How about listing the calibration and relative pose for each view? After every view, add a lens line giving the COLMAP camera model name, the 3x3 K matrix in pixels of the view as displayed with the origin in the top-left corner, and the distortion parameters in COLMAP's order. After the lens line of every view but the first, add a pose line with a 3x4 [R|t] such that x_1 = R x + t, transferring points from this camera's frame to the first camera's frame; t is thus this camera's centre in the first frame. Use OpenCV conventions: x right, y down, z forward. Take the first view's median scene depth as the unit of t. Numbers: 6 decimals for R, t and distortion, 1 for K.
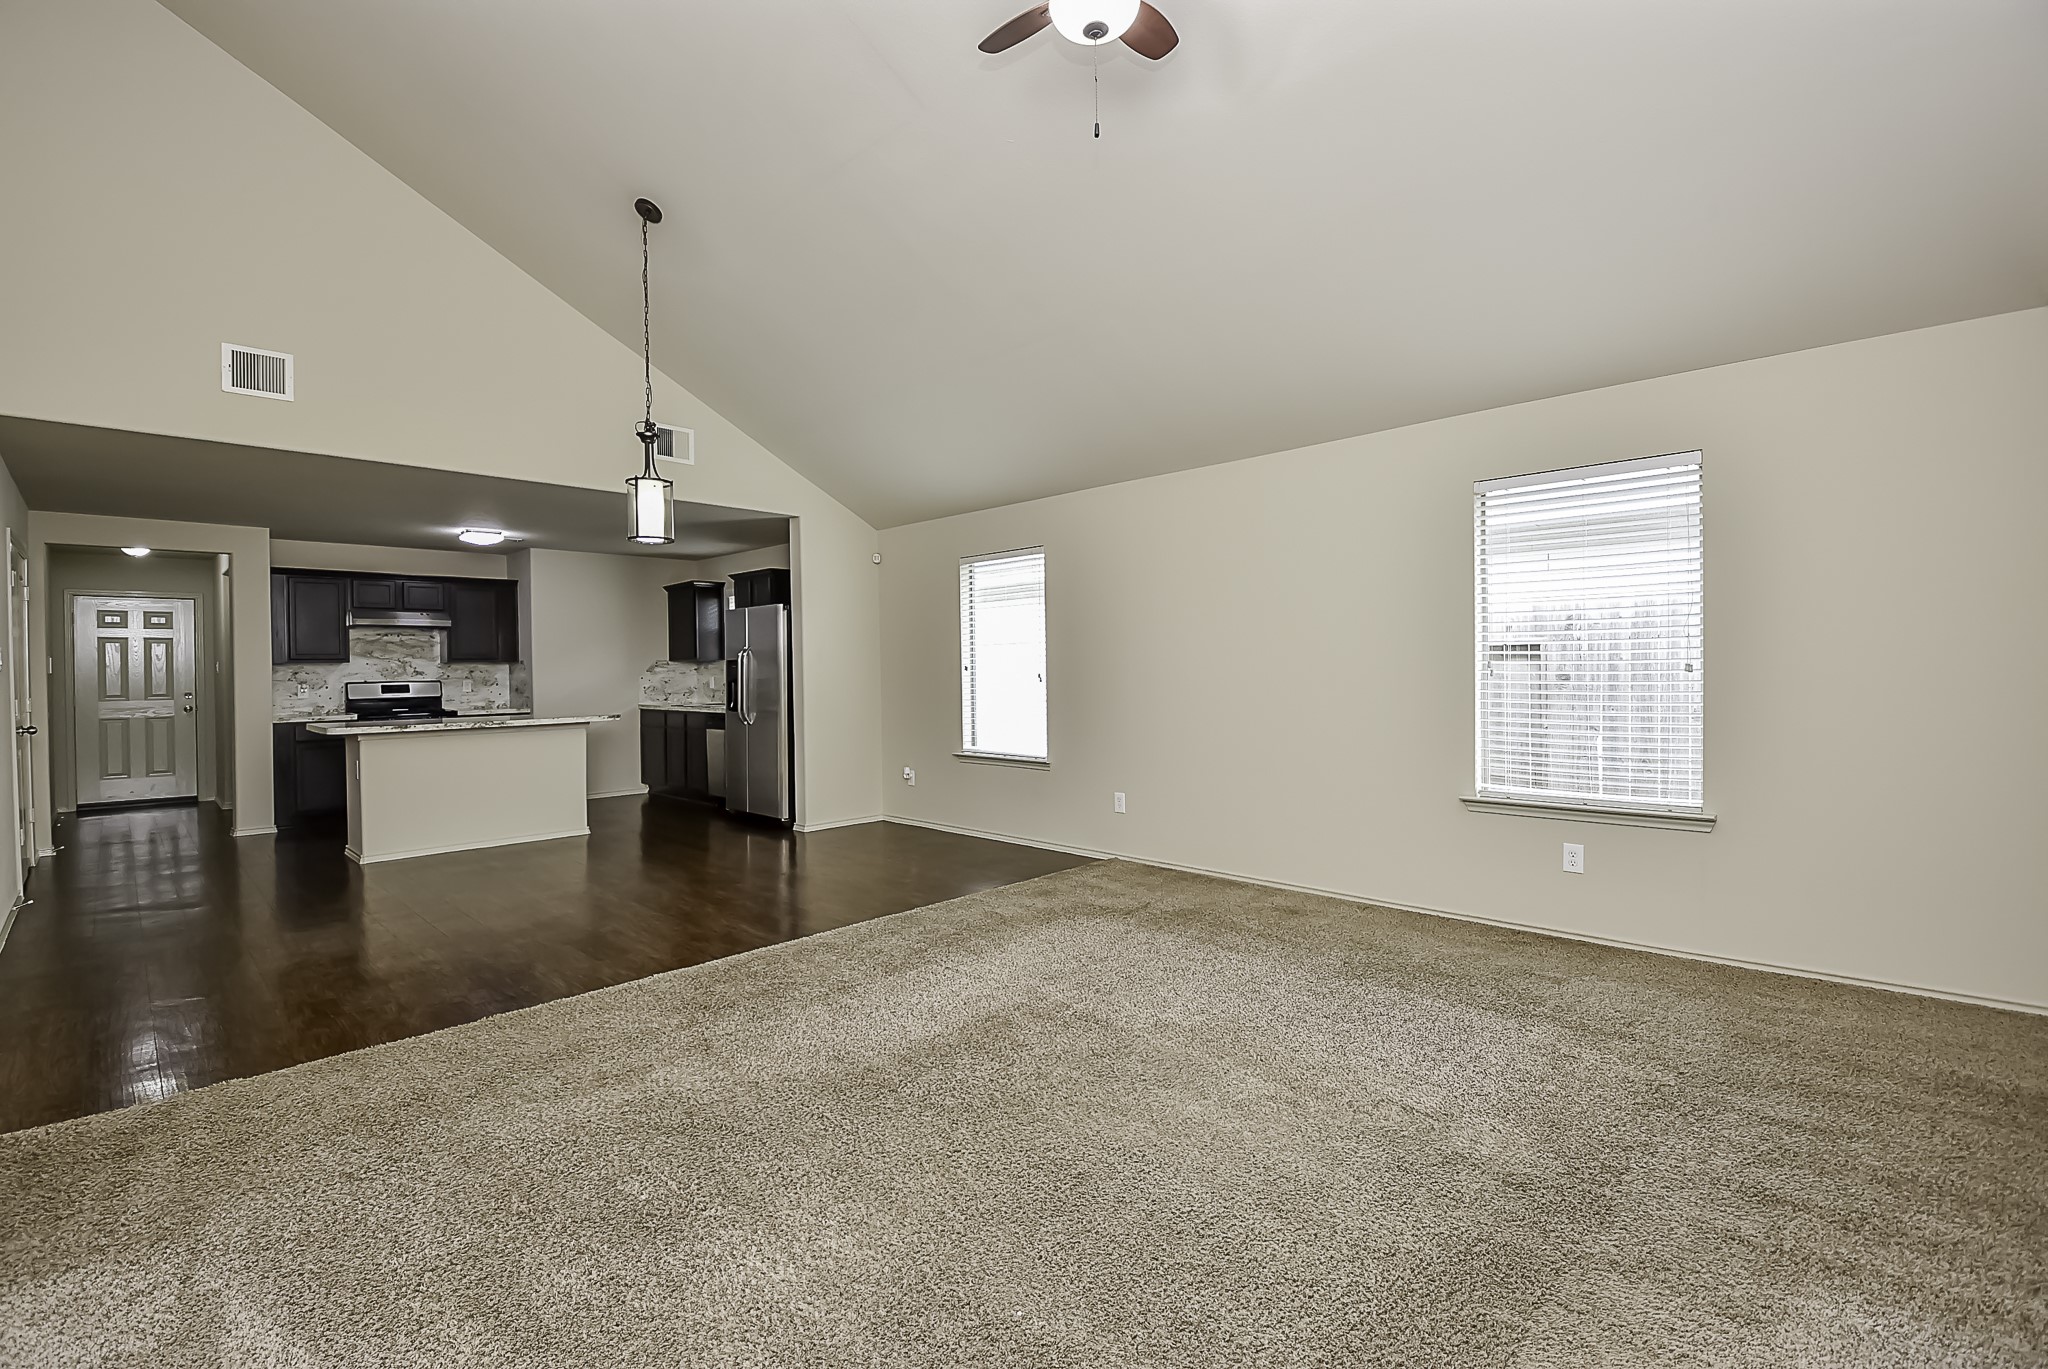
lens RADIAL K [[902.7, 0, 1000.7], [0, 902.7, 676.4], [0, 0, 1]] dist [0.003570, -0.016630]
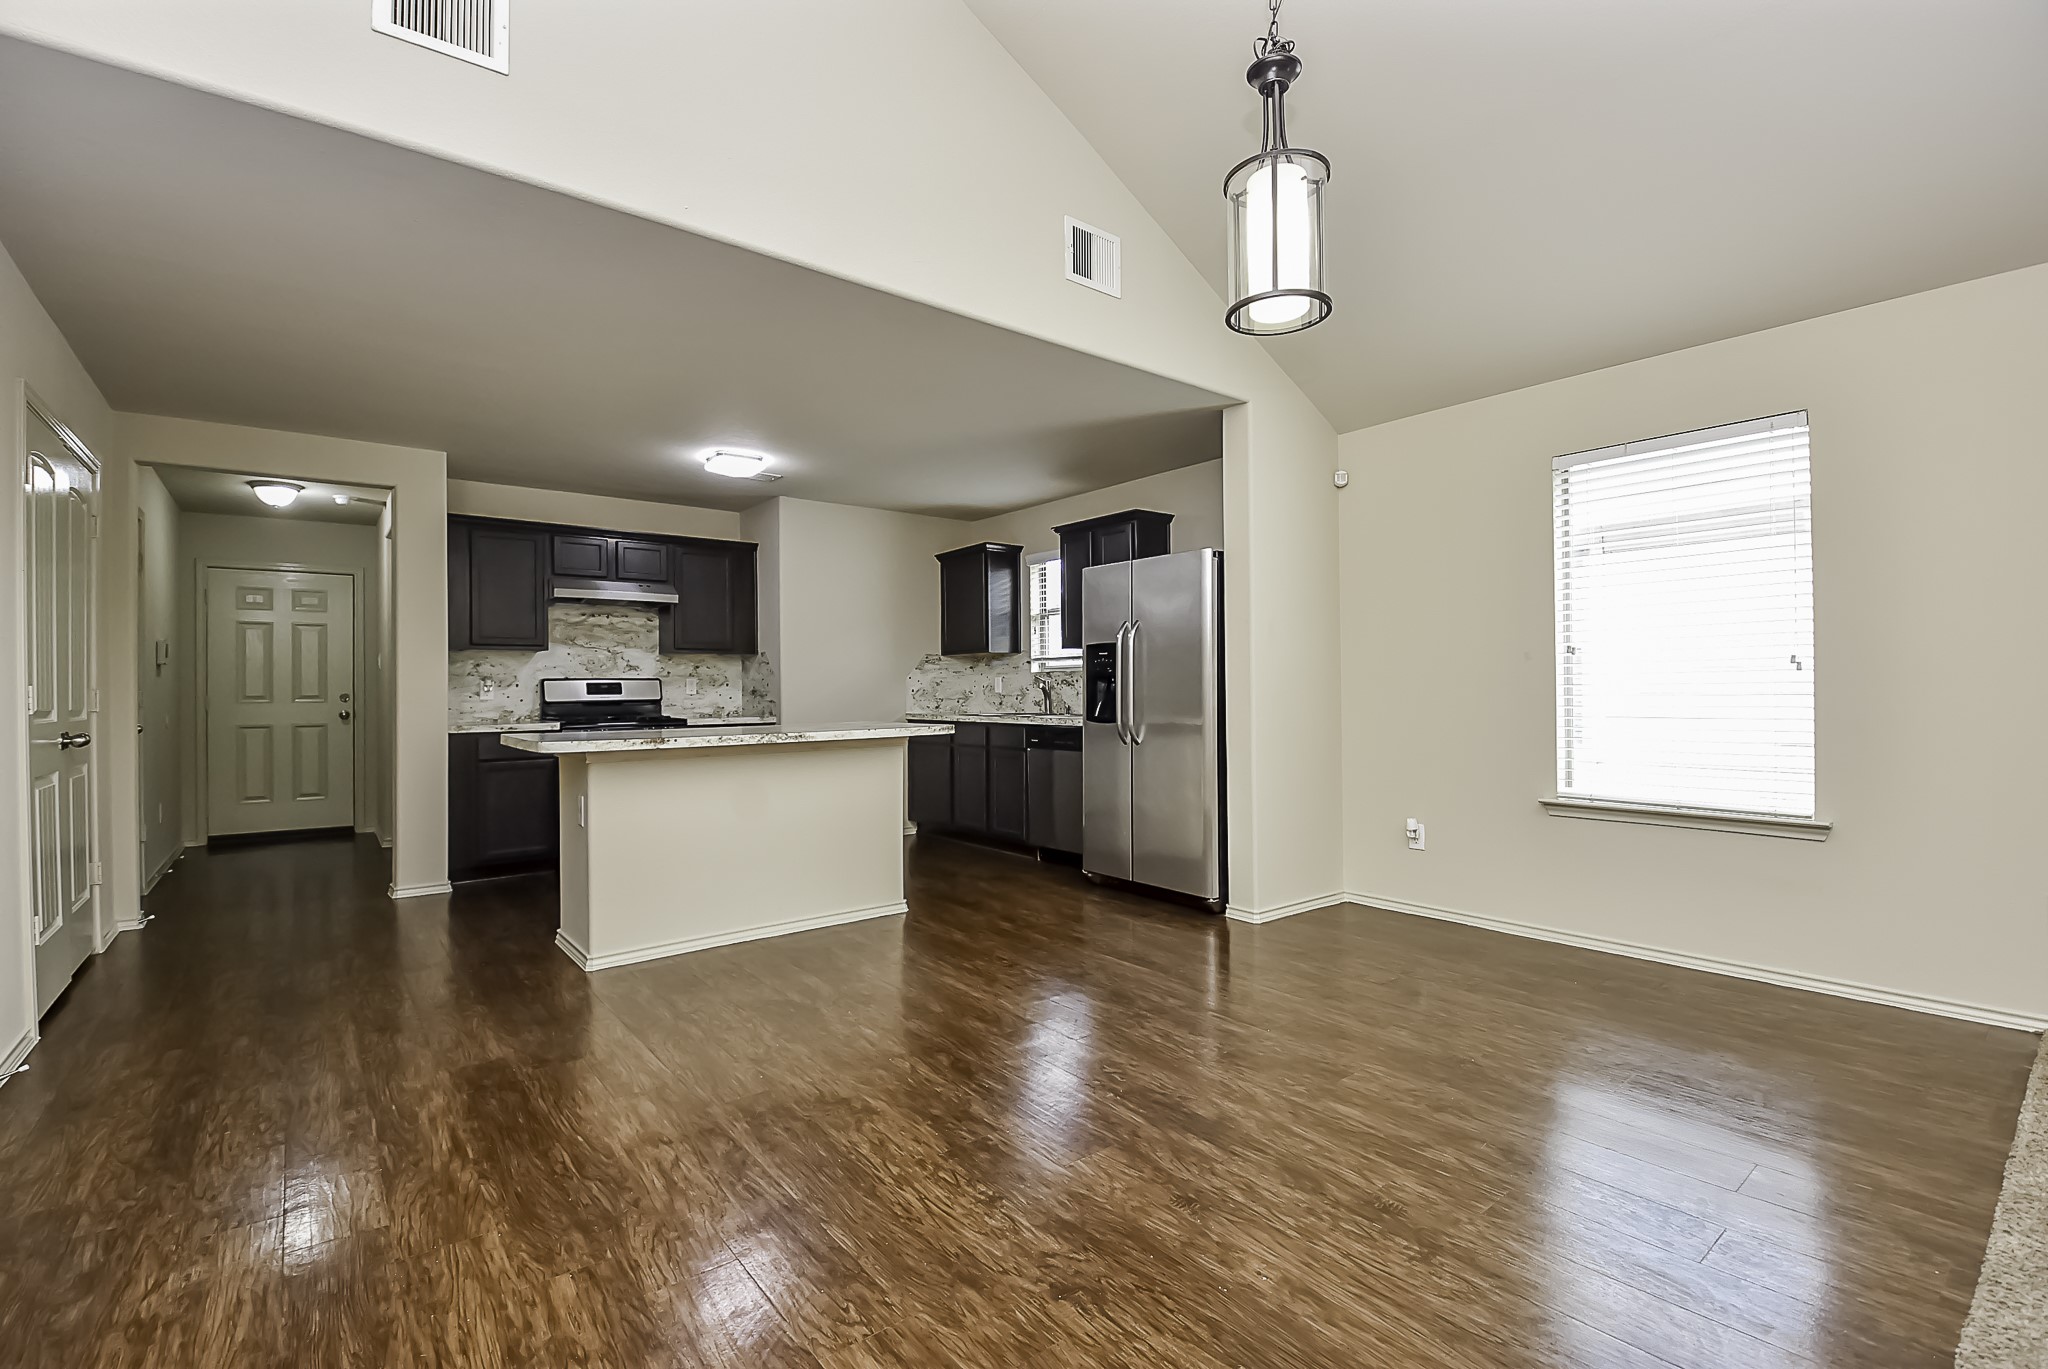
lens RADIAL K [[902.7, 0, 1002.9], [0, 902.7, 687.4], [0, 0, 1]] dist [0.003570, -0.016630]
pose [[0.992441, 0.005168, -0.122612, -0.263686], [-0.006287, 0.999942, -0.008746, 0.017427], [0.122559, 0.009451, 0.992416, 0.317091]]
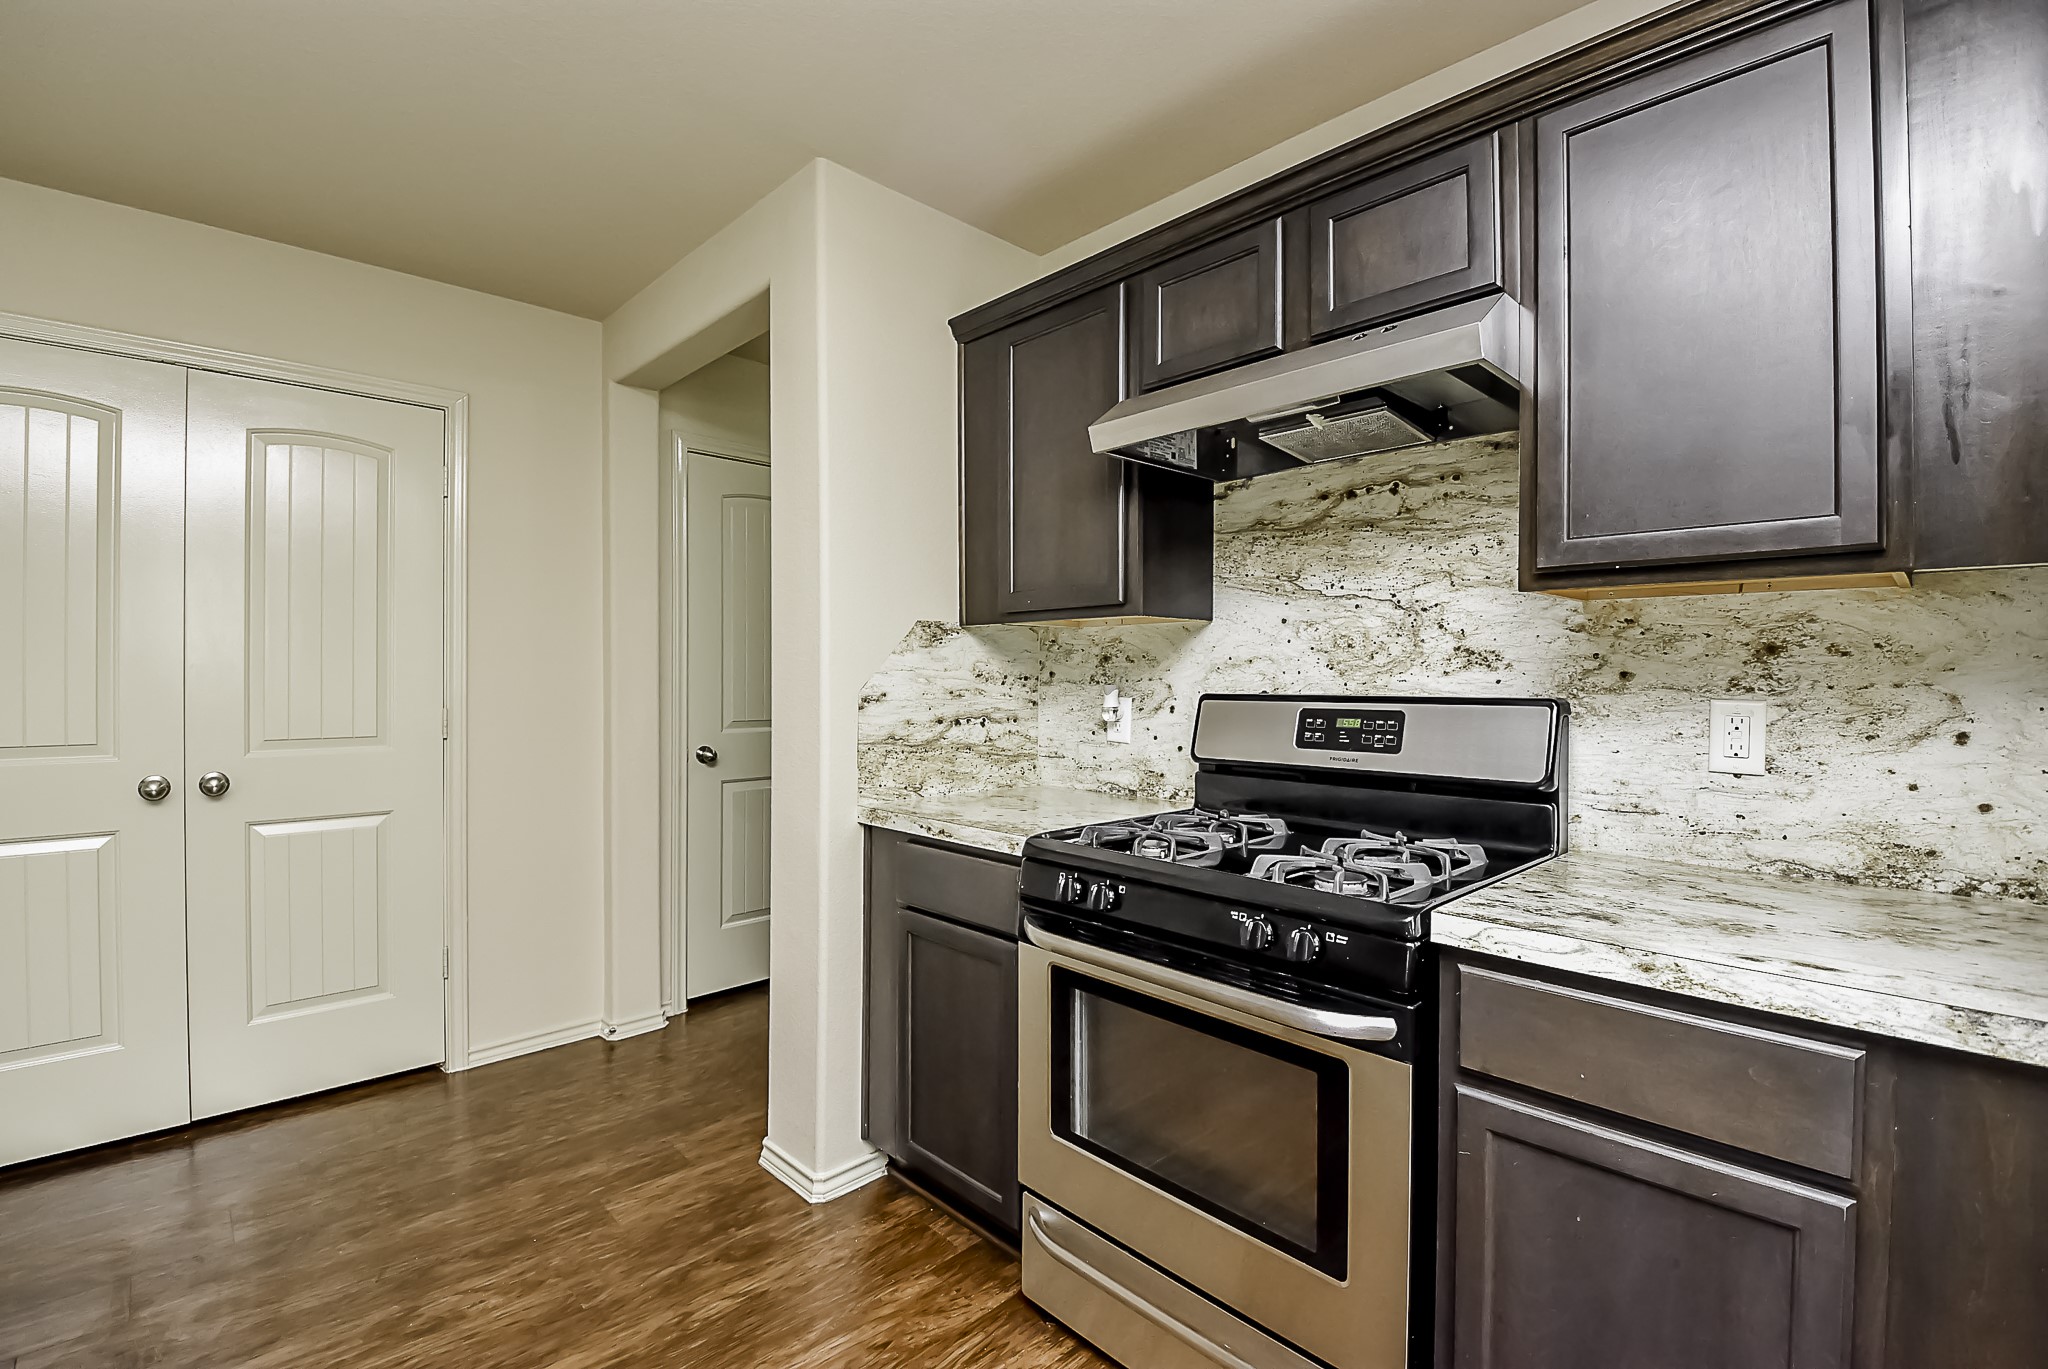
lens RADIAL K [[902.7, 0, 1029.3], [0, 902.7, 685.8], [0, 0, 1]] dist [0.003570, -0.016630]
pose [[-0.021536, 0.026392, -0.999420, -0.451765], [-0.010247, 0.999593, 0.026618, -0.001787], [0.999716, 0.010814, -0.021256, 0.931573]]
